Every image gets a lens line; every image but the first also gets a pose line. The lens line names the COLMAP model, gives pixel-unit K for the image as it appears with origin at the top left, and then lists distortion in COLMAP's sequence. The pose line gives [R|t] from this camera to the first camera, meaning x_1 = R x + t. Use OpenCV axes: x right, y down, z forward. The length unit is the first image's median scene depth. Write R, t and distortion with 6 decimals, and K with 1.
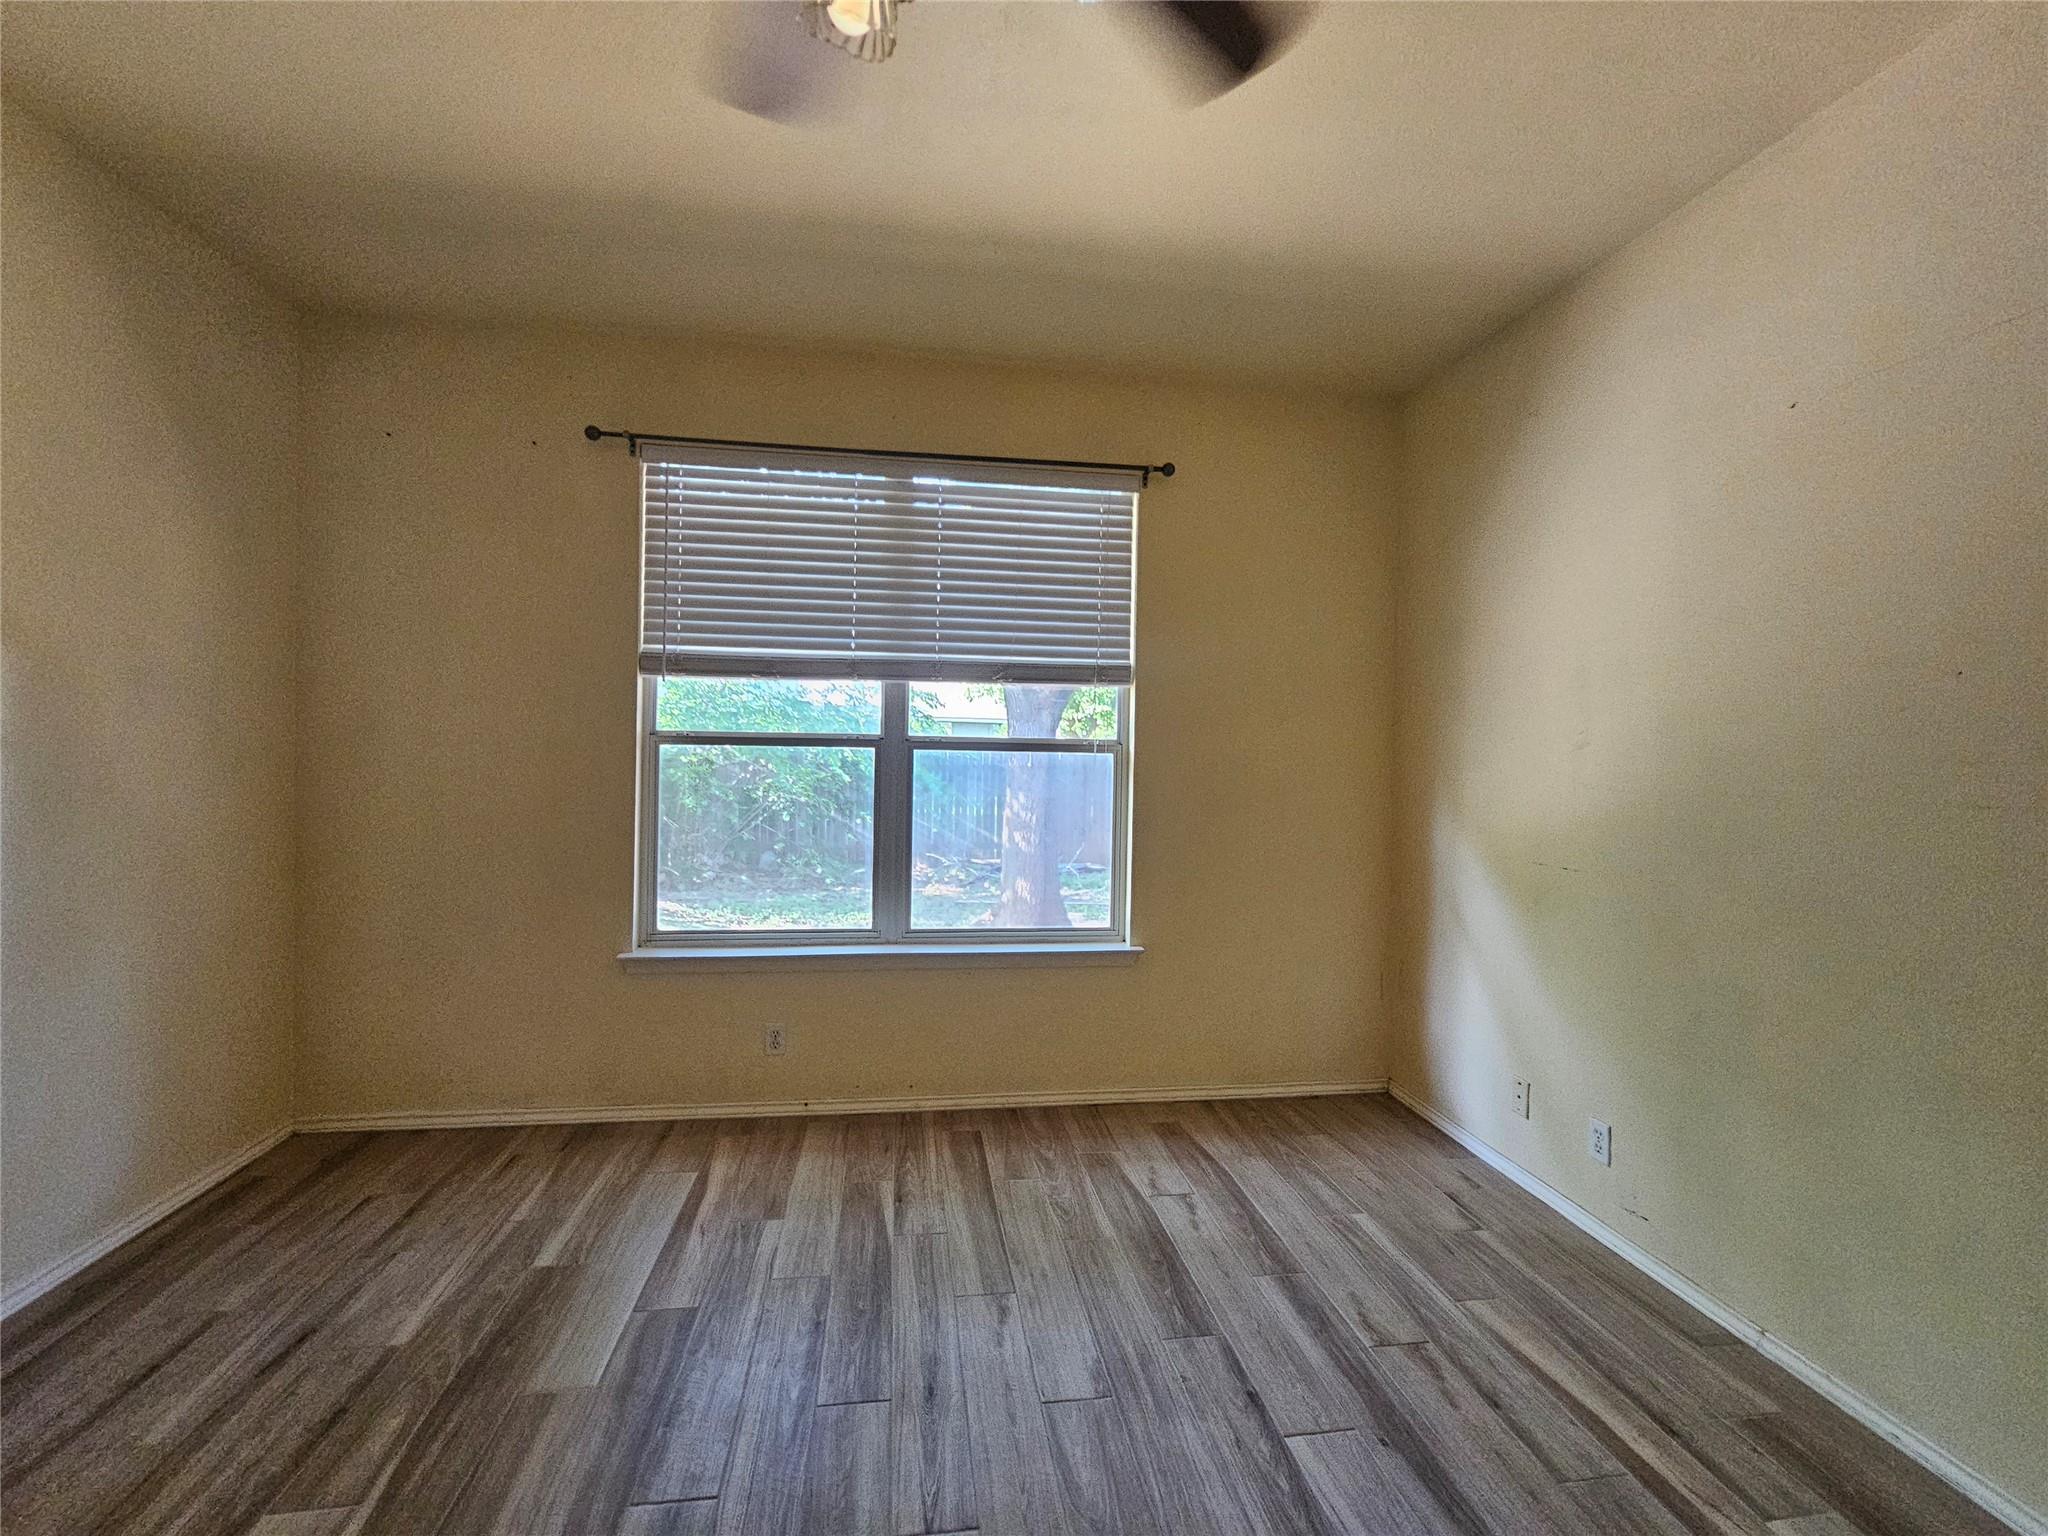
lens RADIAL K [[842.2, 0, 1012.0], [0, 842.2, 770.1], [0, 0, 1]] dist [-0.005689, 0.003153]
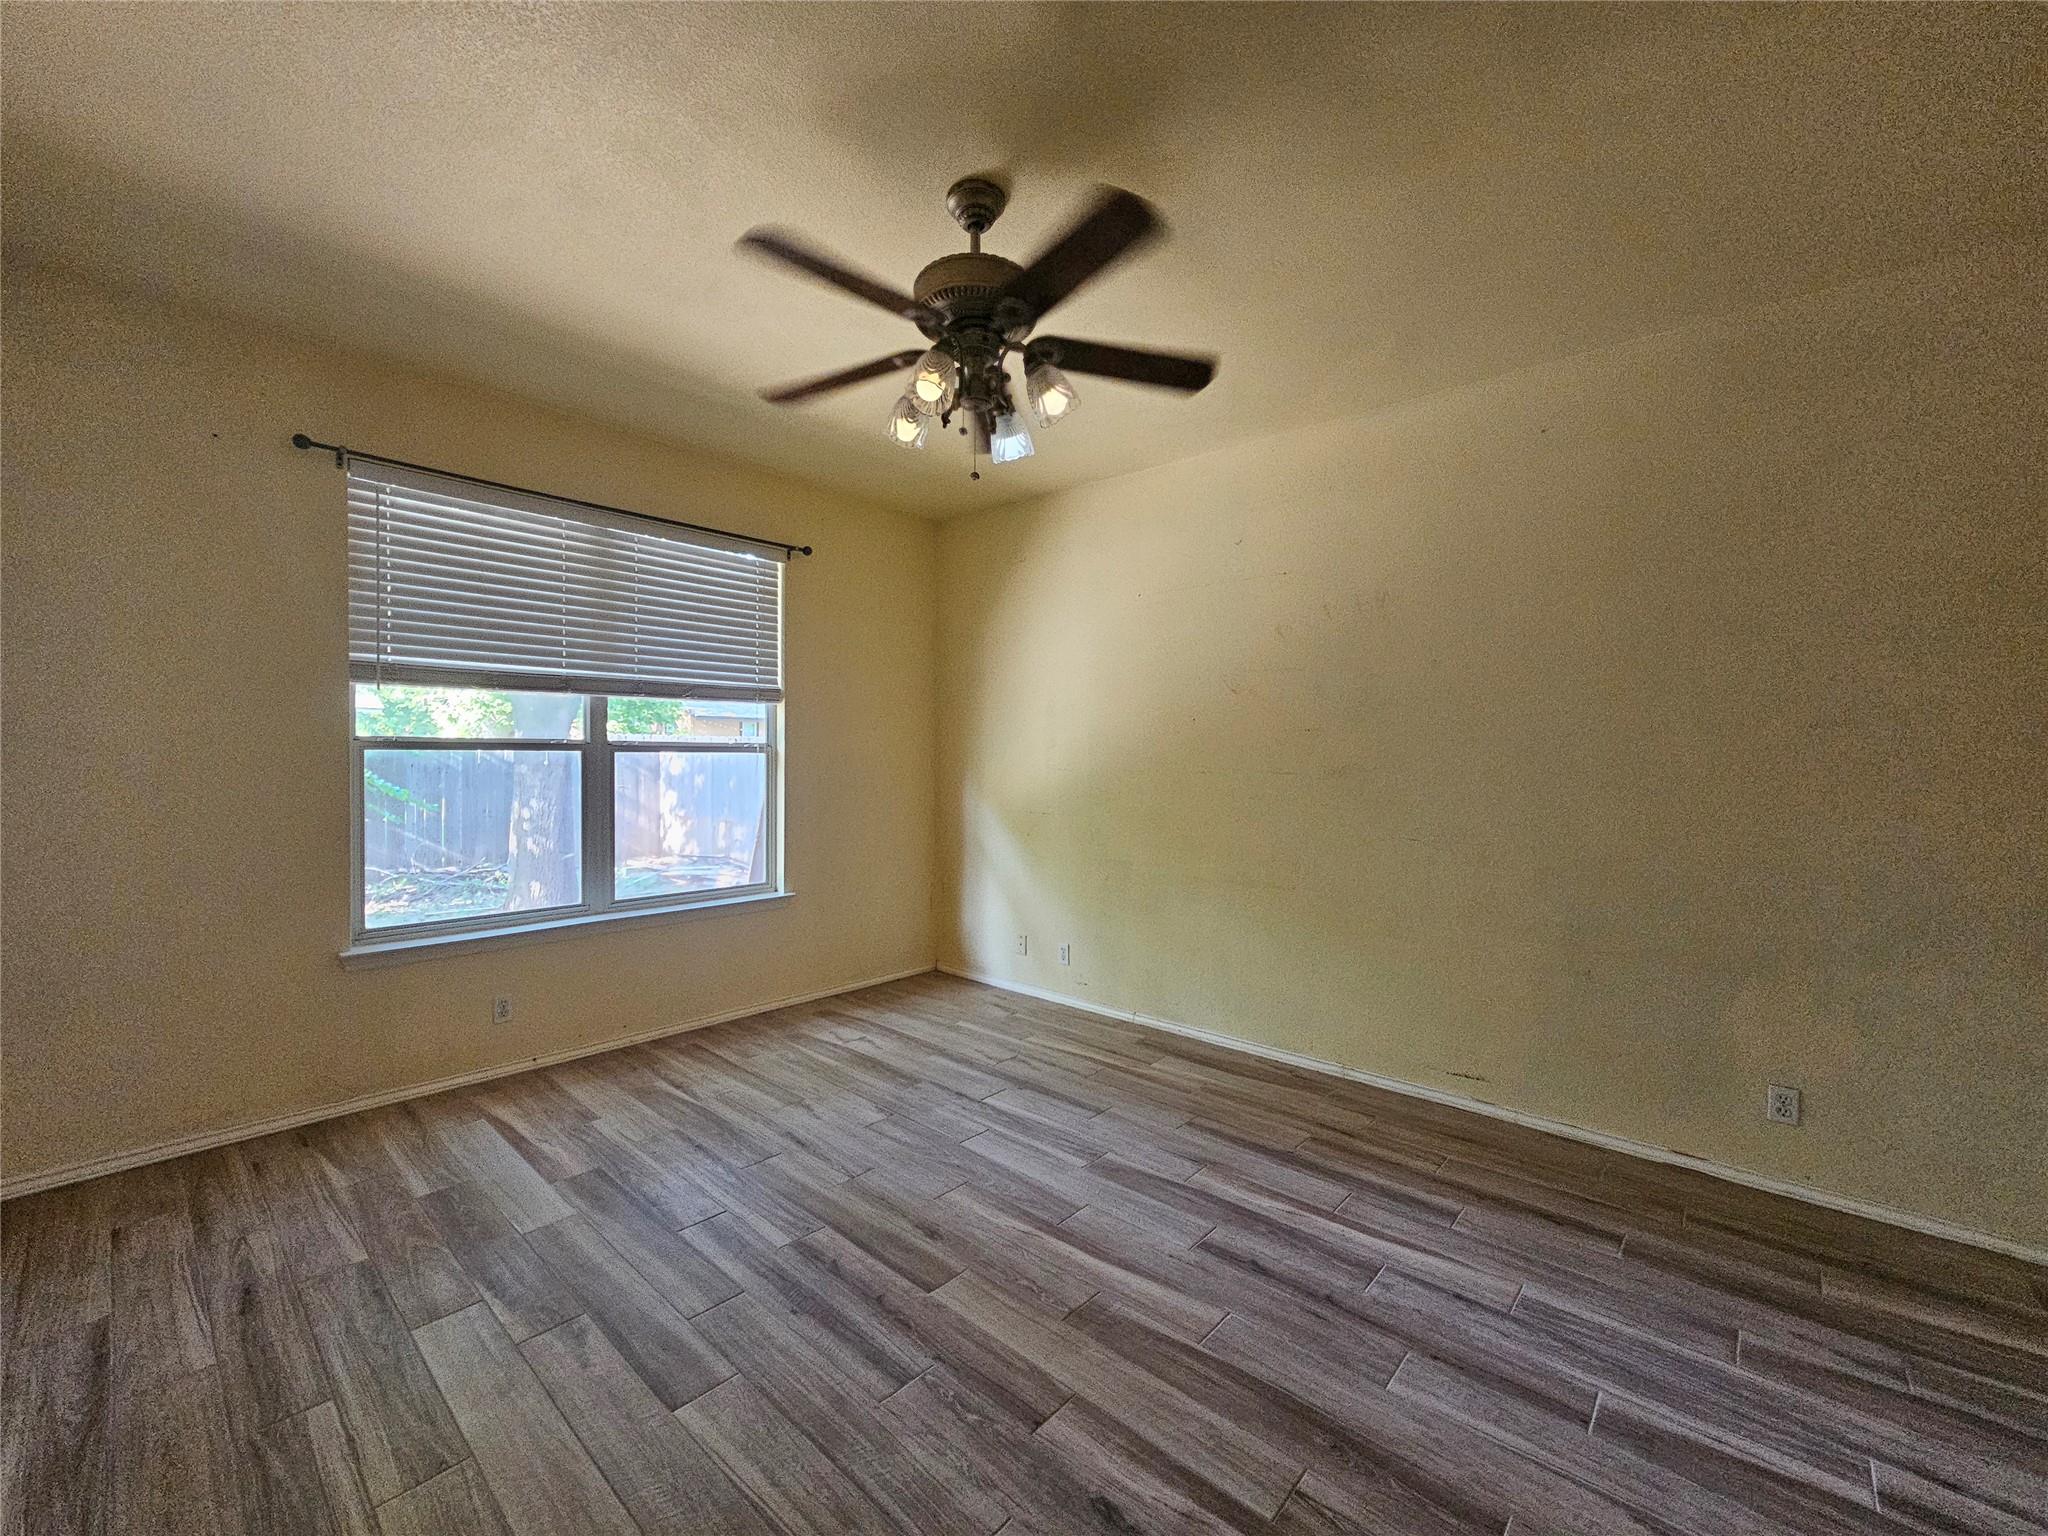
lens RADIAL K [[842.2, 0, 995.2], [0, 842.2, 783.8], [0, 0, 1]] dist [-0.005689, 0.003153]
pose [[0.775069, -0.033885, 0.630967, -0.495574], [0.021521, 0.999397, 0.027235, 0.000713], [-0.631510, -0.007530, 0.775332, -0.308900]]
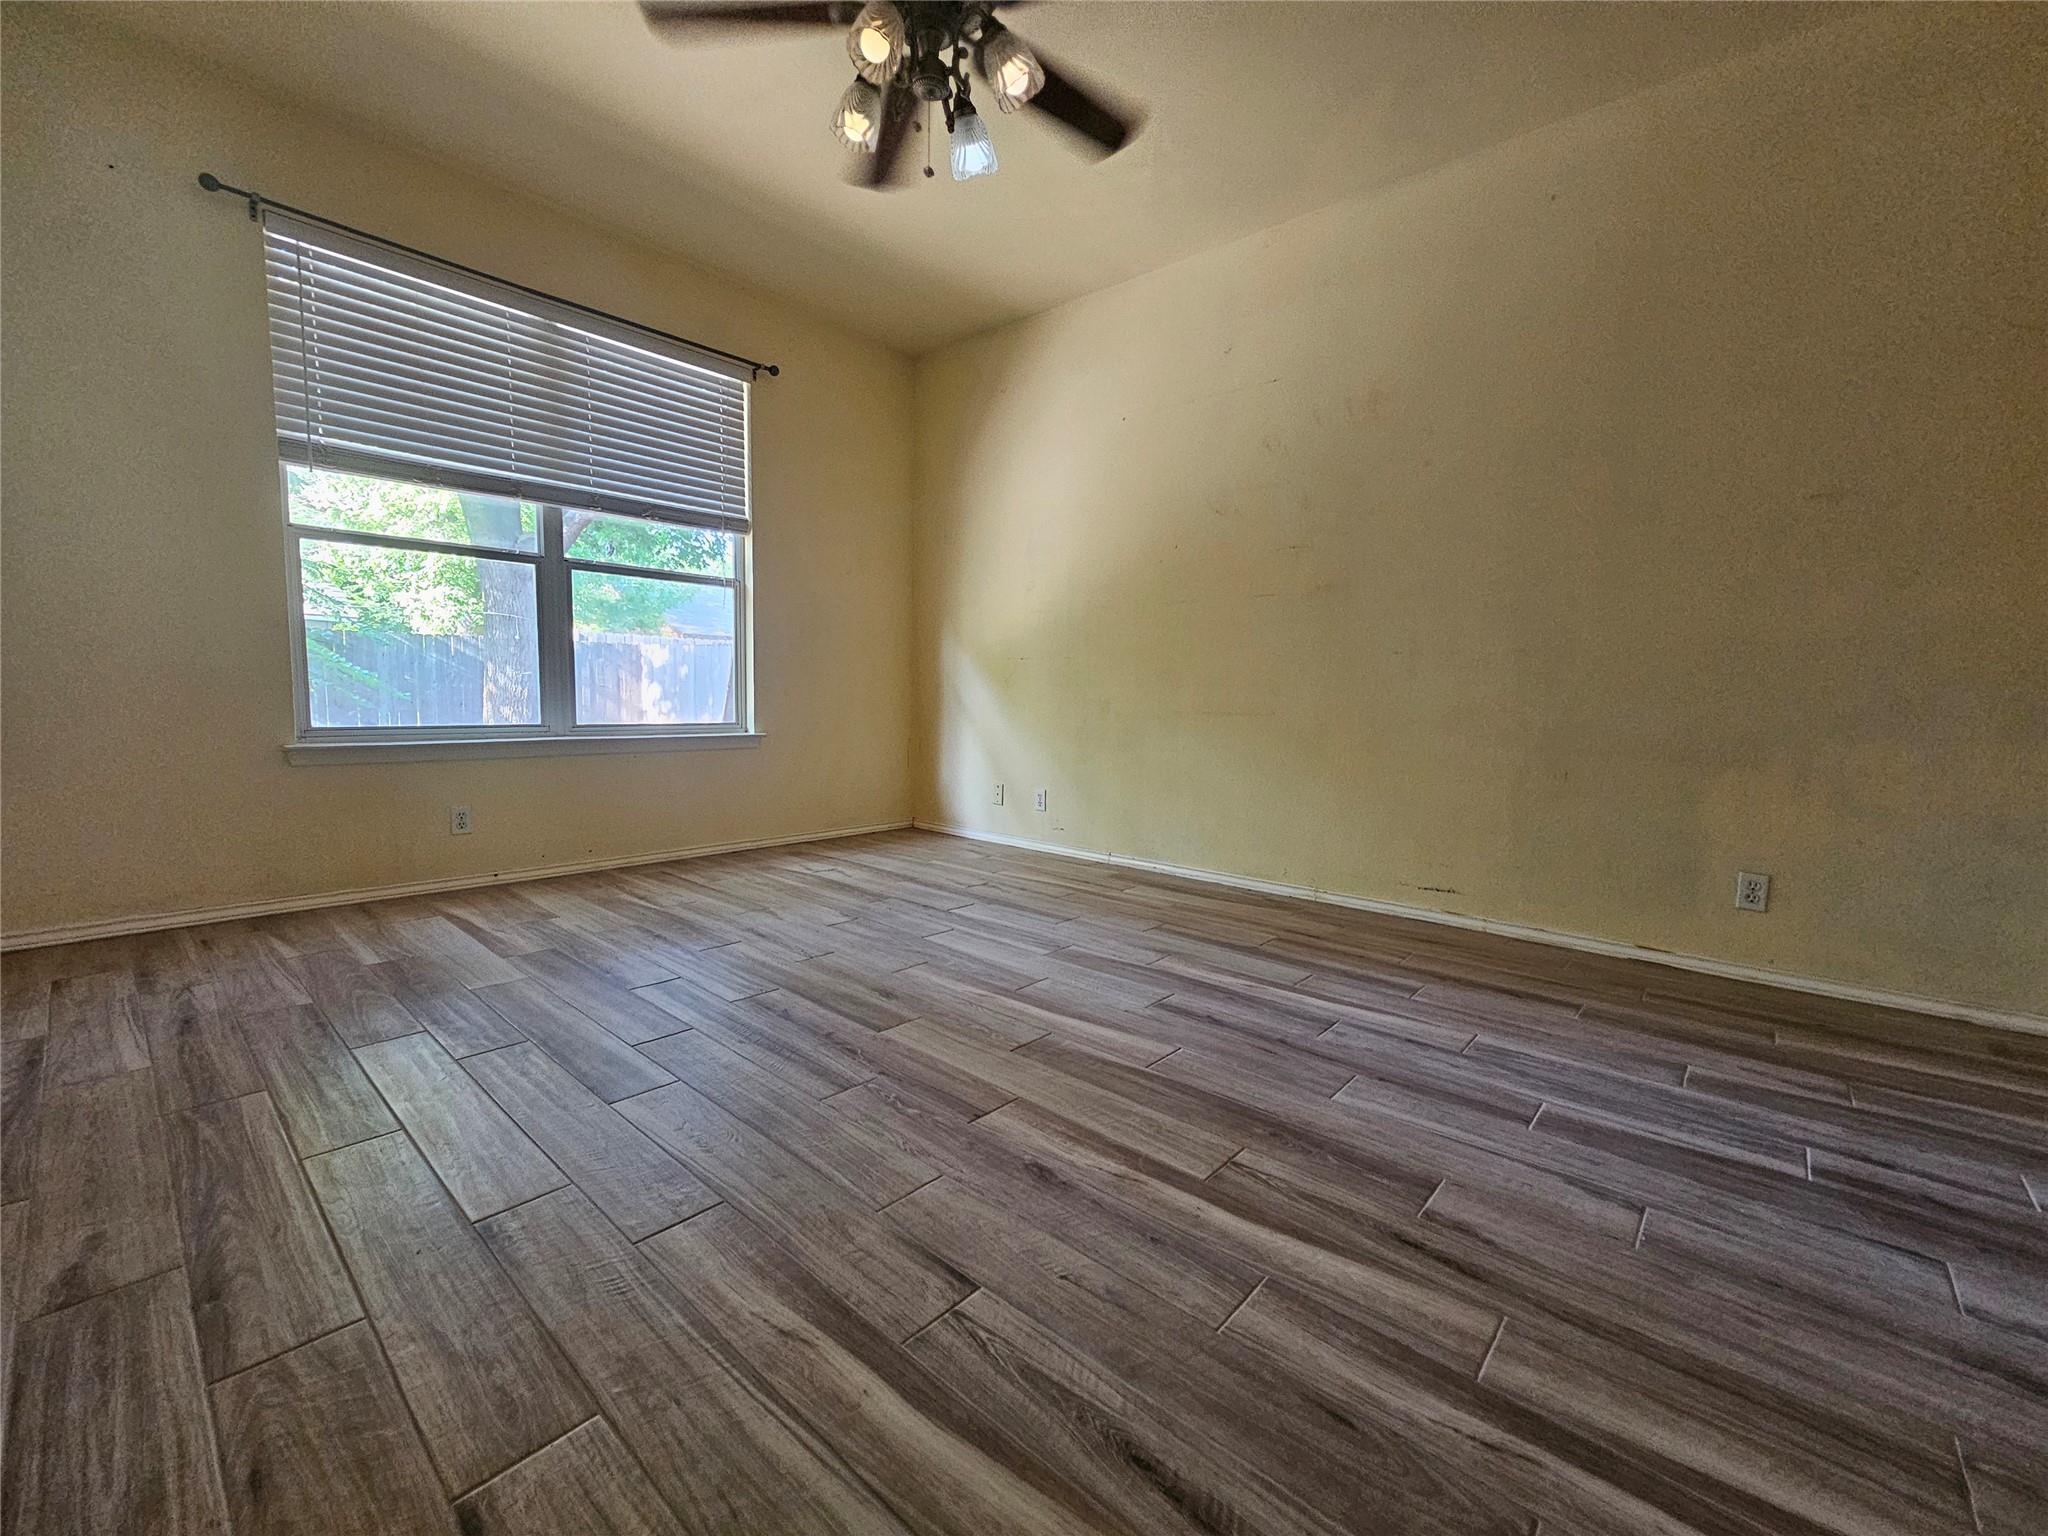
lens RADIAL K [[842.2, 0, 997.0], [0, 842.2, 799.0], [0, 0, 1]] dist [-0.005689, 0.003153]
pose [[0.772250, -0.078517, 0.630448, -0.456572], [0.012663, 0.994039, 0.108288, 0.187175], [-0.635193, -0.075642, 0.768641, -0.316572]]
